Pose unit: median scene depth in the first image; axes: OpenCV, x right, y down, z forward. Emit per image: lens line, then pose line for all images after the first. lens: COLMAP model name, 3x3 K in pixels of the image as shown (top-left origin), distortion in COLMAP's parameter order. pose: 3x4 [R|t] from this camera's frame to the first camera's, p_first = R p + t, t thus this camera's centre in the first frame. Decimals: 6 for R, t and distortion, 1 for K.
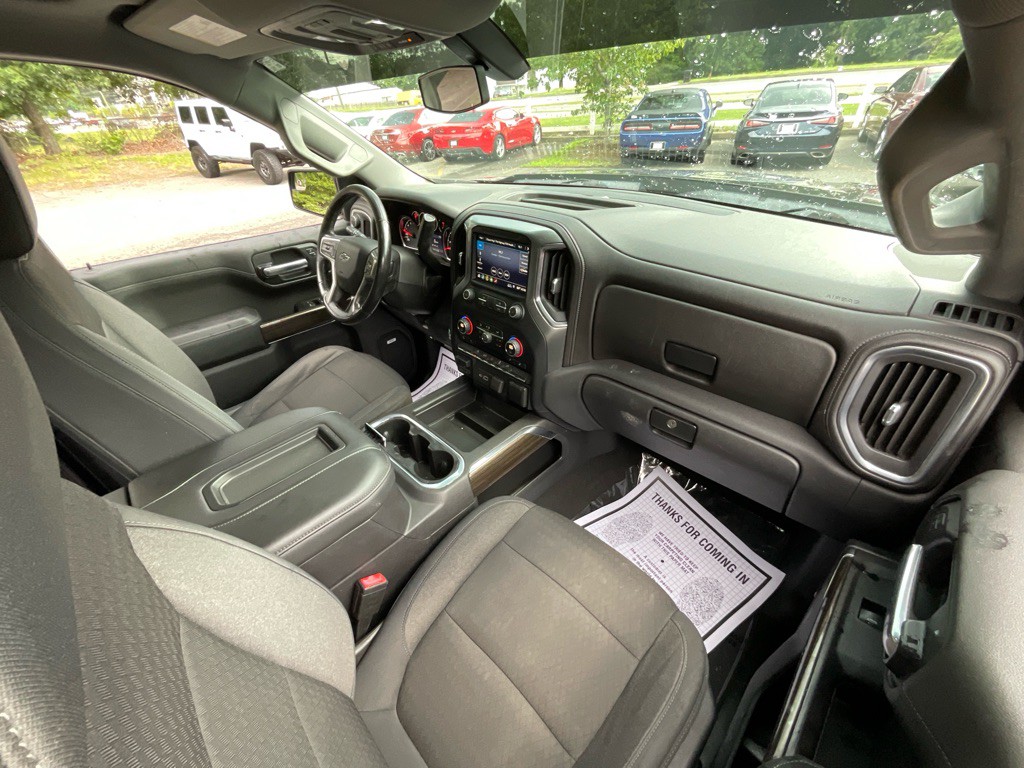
lens RADIAL K [[417.8, 0, 512.0], [0, 417.8, 384.0], [0, 0, 1]] dist [0.000890, 0.000106]
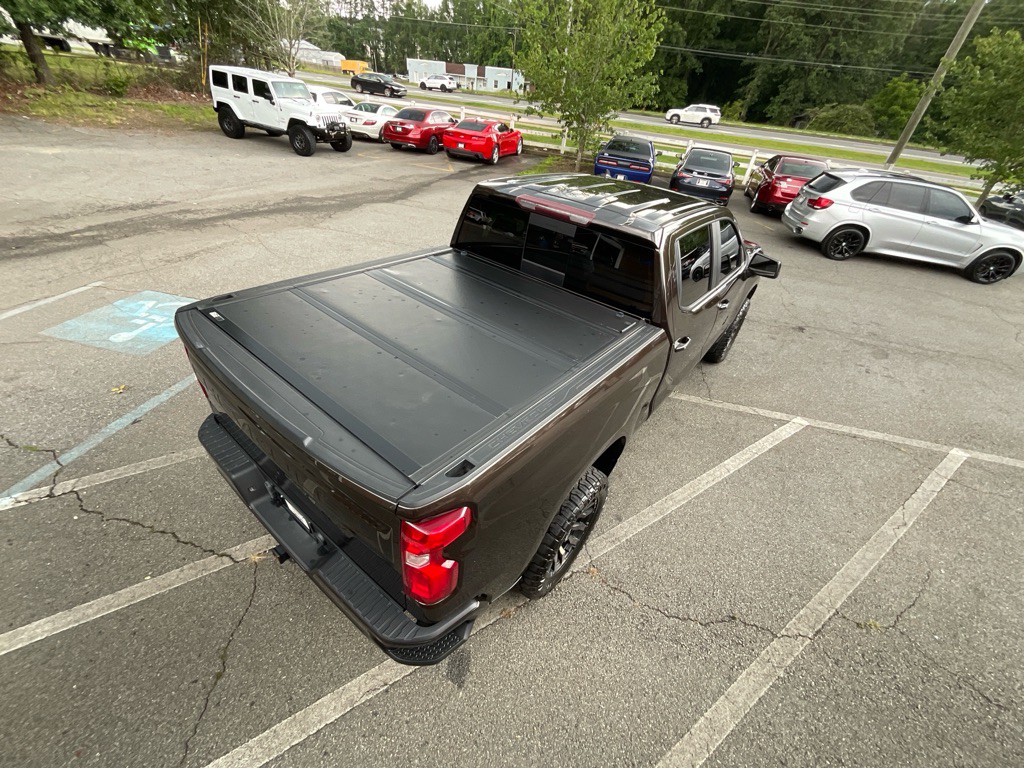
lens RADIAL K [[417.8, 0, 512.0], [0, 417.8, 384.0], [0, 0, 1]] dist [0.000890, 0.000106]
pose [[0.980321, 0.061380, 0.187627, -0.176048], [-0.064267, 0.997889, 0.009335, 0.105161], [-0.186658, -0.021210, 0.982196, -0.254401]]
